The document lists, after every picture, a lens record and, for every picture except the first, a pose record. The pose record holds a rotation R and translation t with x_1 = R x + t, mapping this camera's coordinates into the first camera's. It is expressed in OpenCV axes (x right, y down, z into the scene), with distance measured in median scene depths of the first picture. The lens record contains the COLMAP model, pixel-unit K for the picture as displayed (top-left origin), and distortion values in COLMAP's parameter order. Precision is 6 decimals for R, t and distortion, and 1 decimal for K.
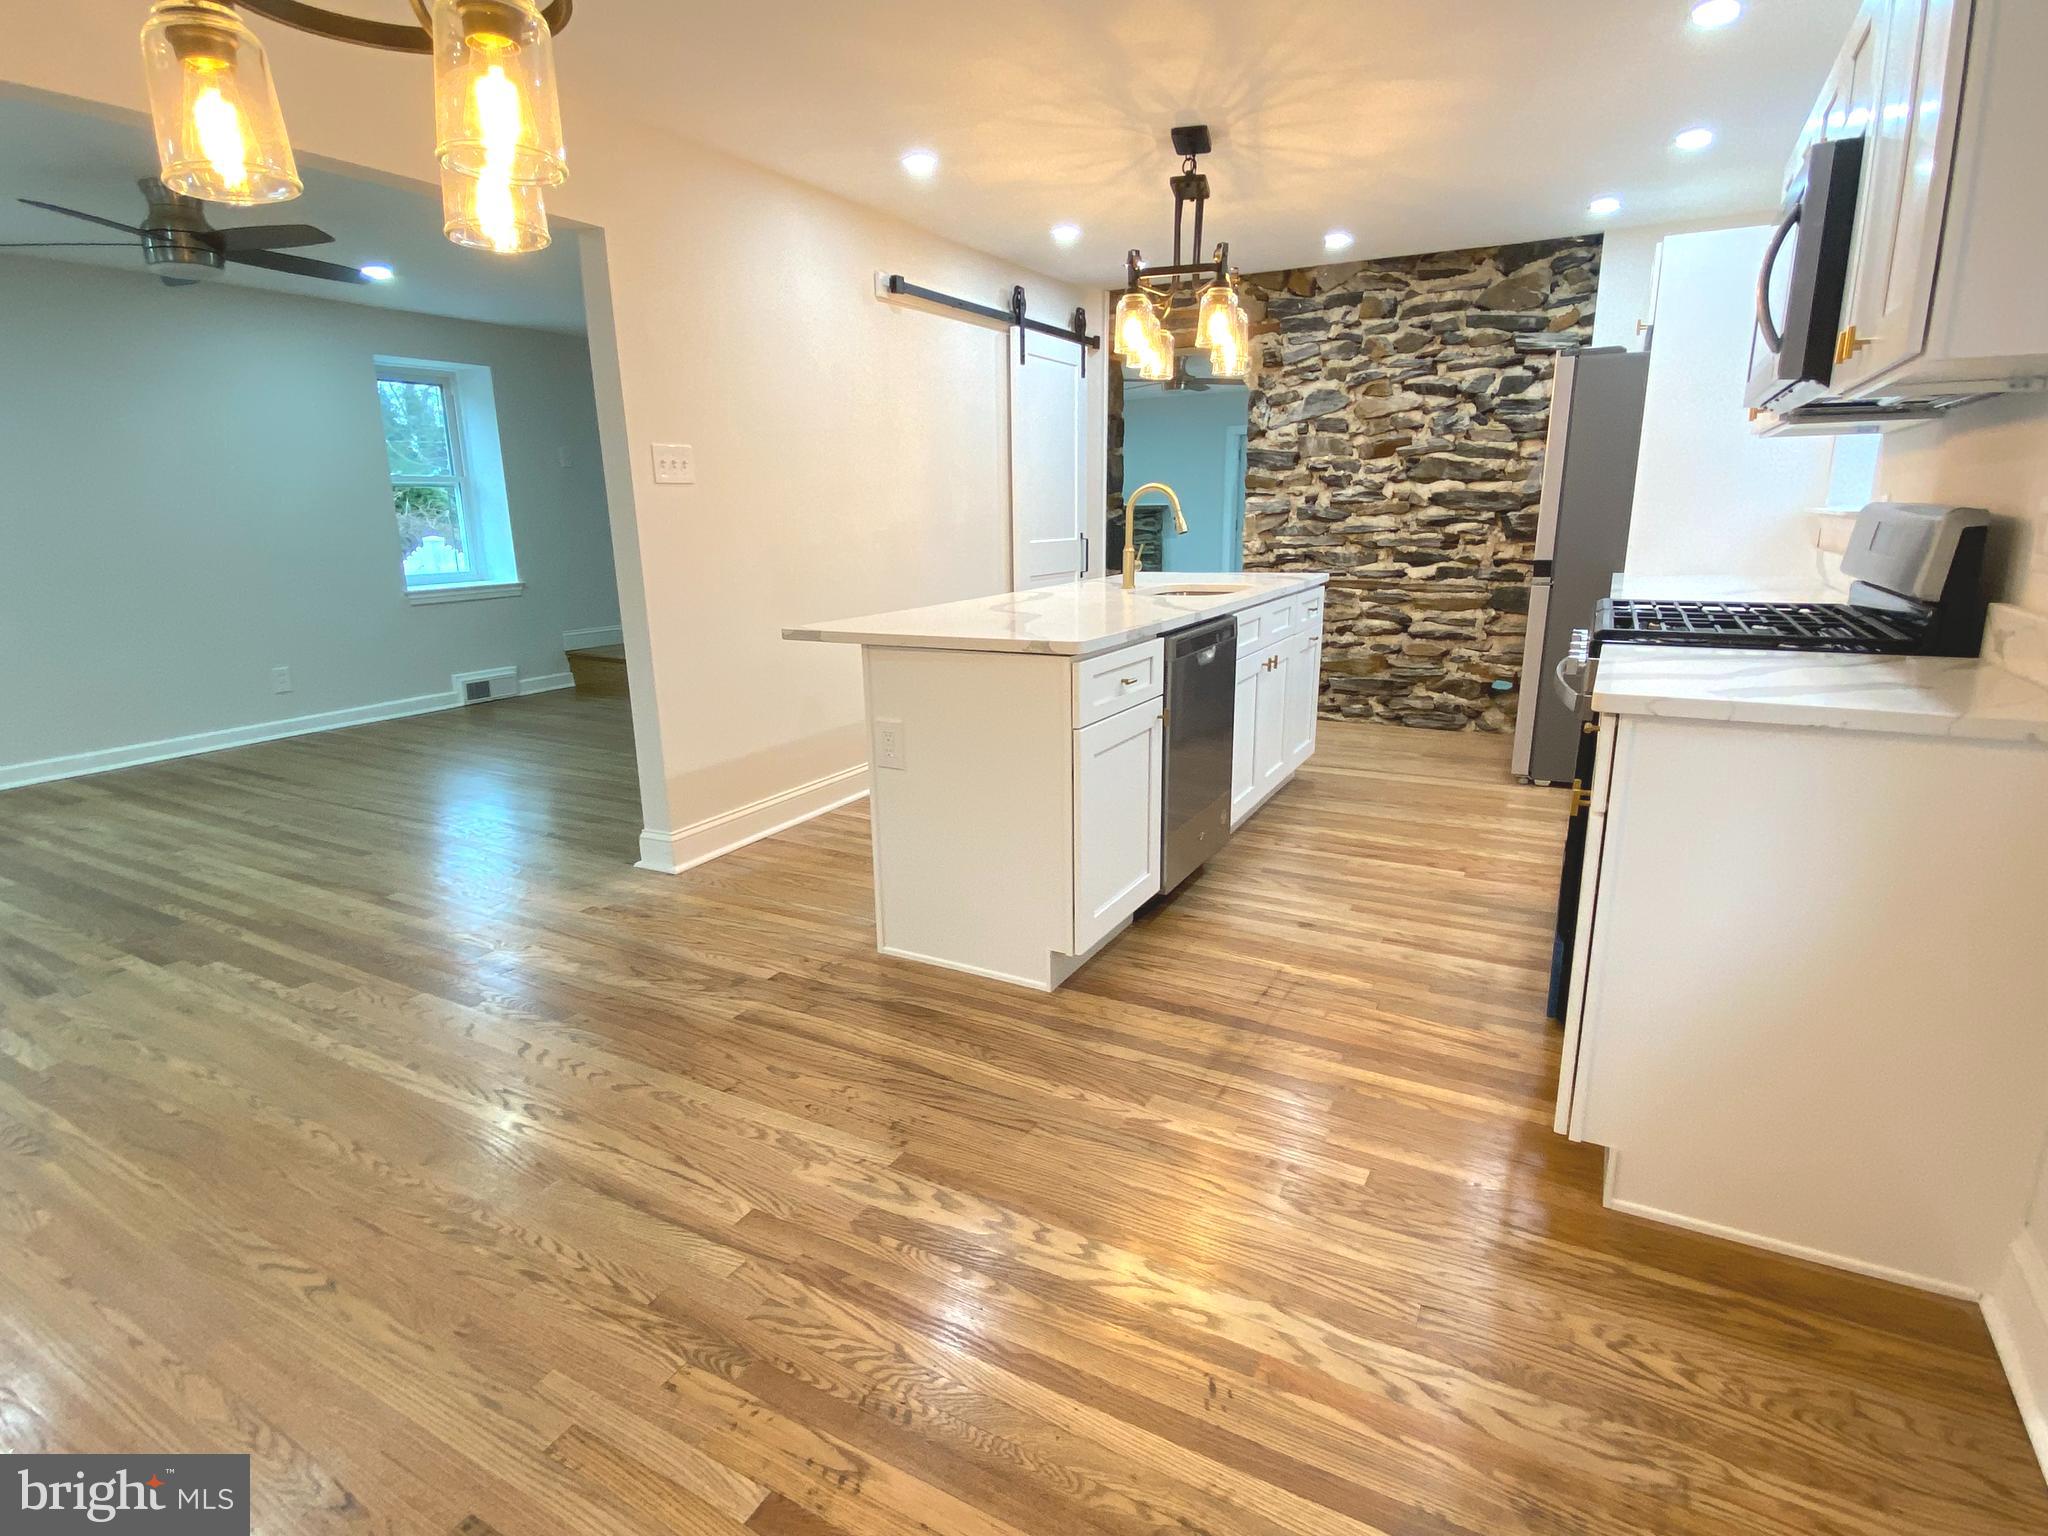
lens RADIAL K [[1036.6, 0, 1019.8], [0, 1036.6, 769.2], [0, 0, 1]] dist [0.028812, -0.026226]
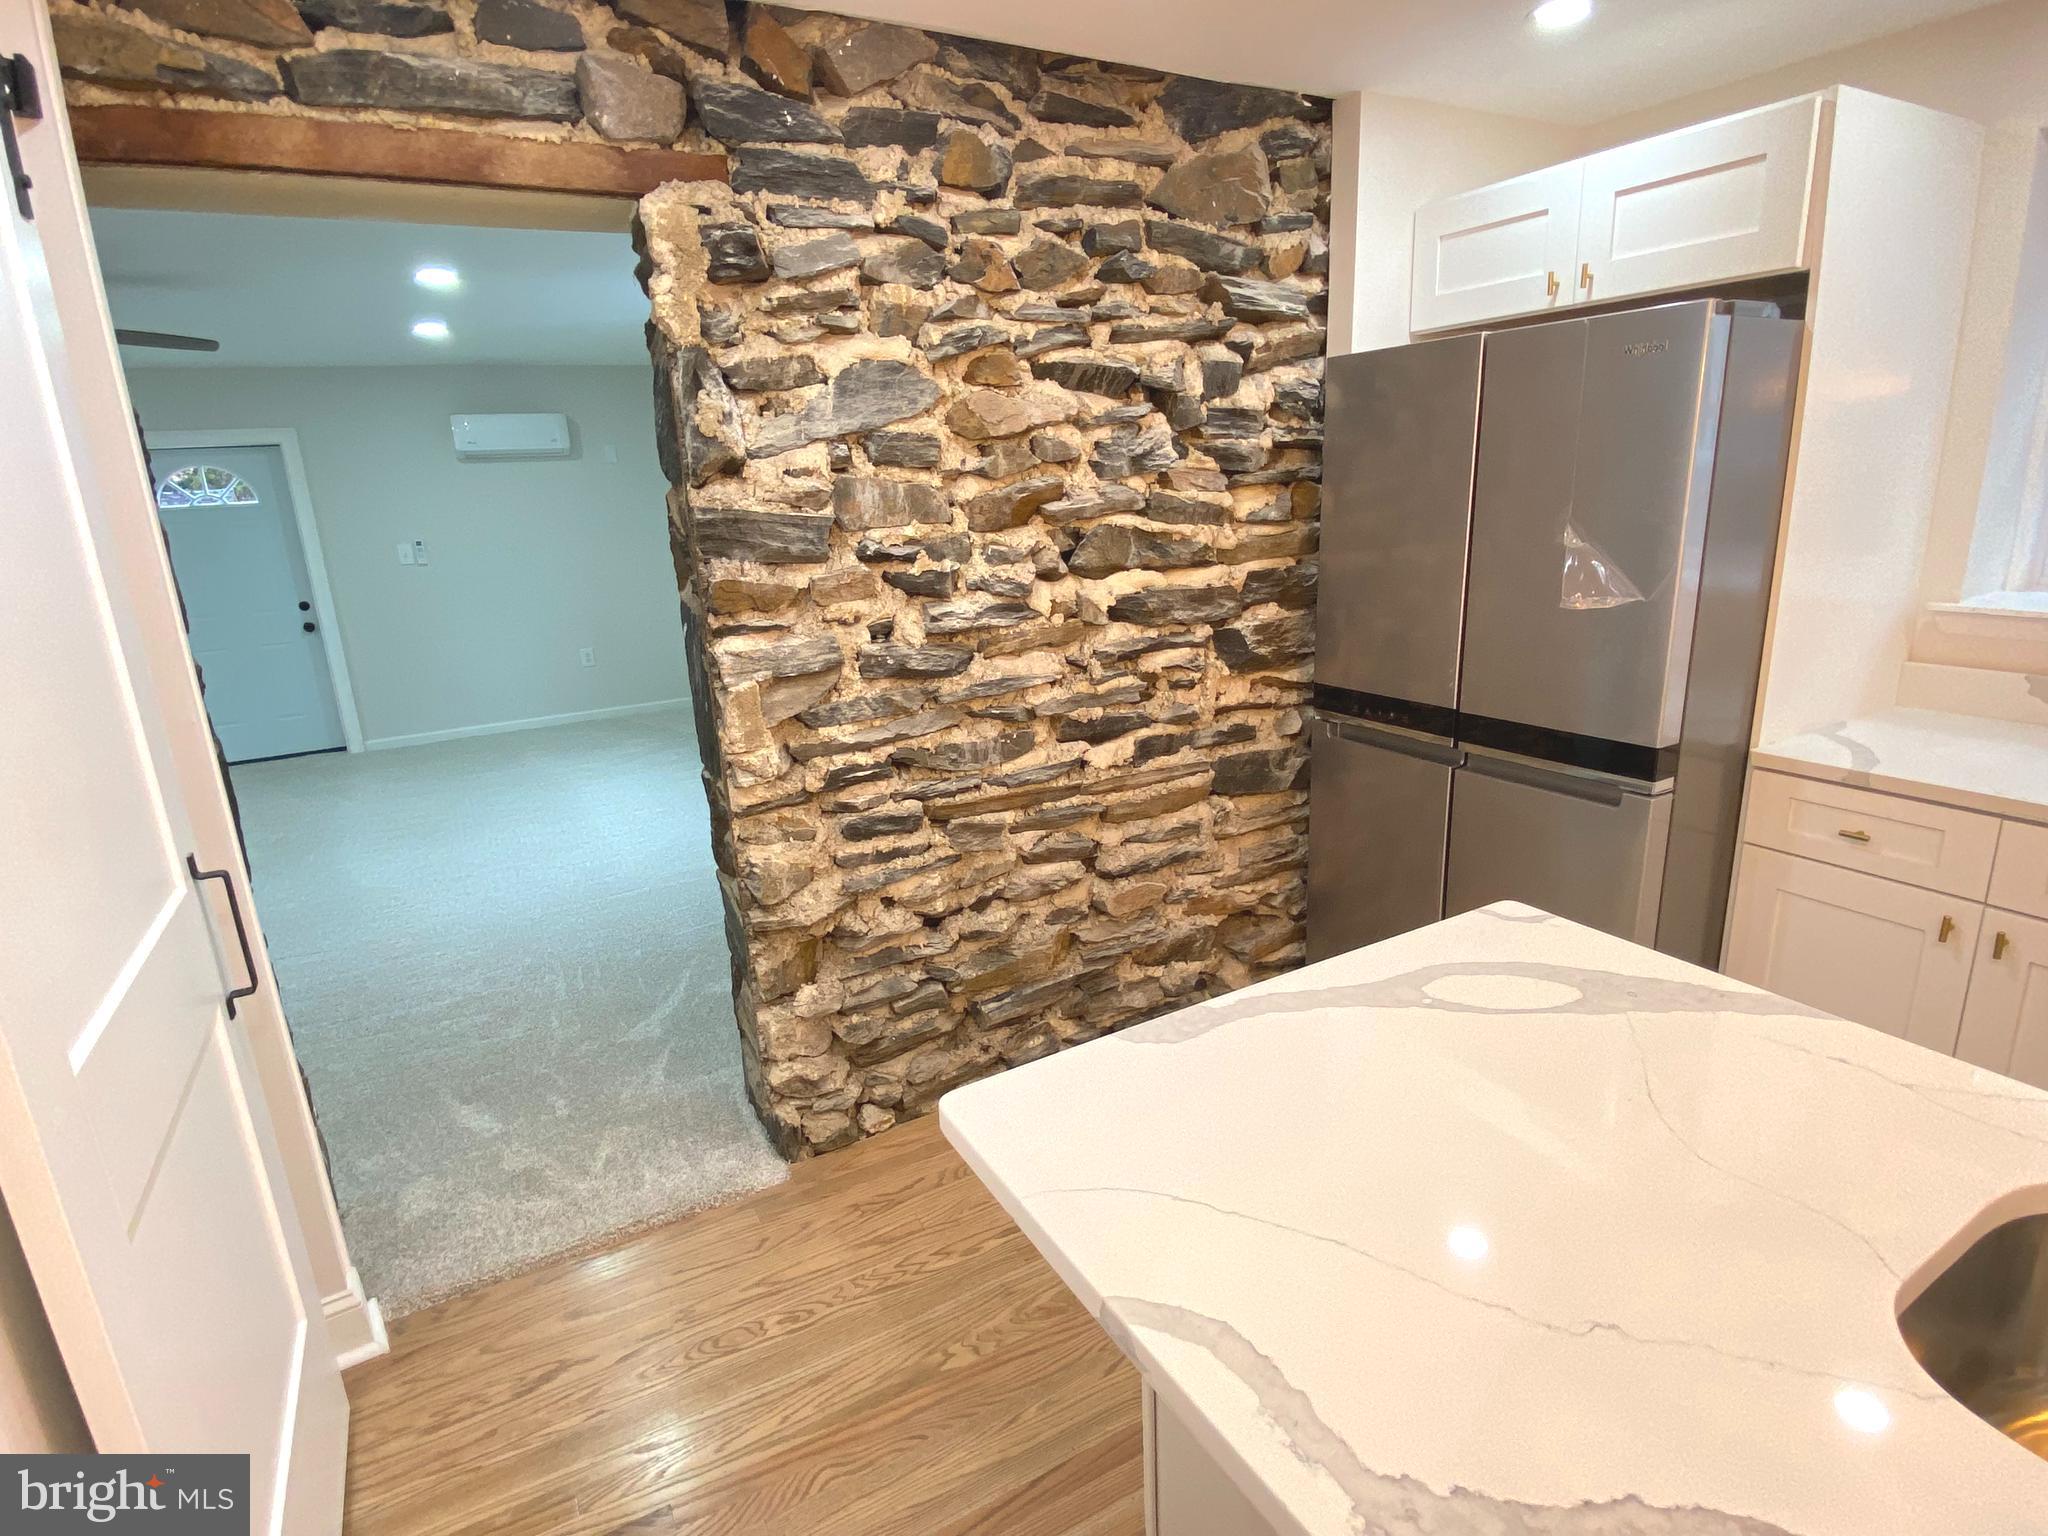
lens RADIAL K [[1036.6, 0, 1027.8], [0, 1036.6, 777.3], [0, 0, 1]] dist [0.028812, -0.026226]
pose [[0.522860, -0.243173, 0.816998, -0.039373], [0.249239, 0.960174, 0.126281, -0.269537], [-0.815167, 0.137600, 0.562644, 0.817497]]
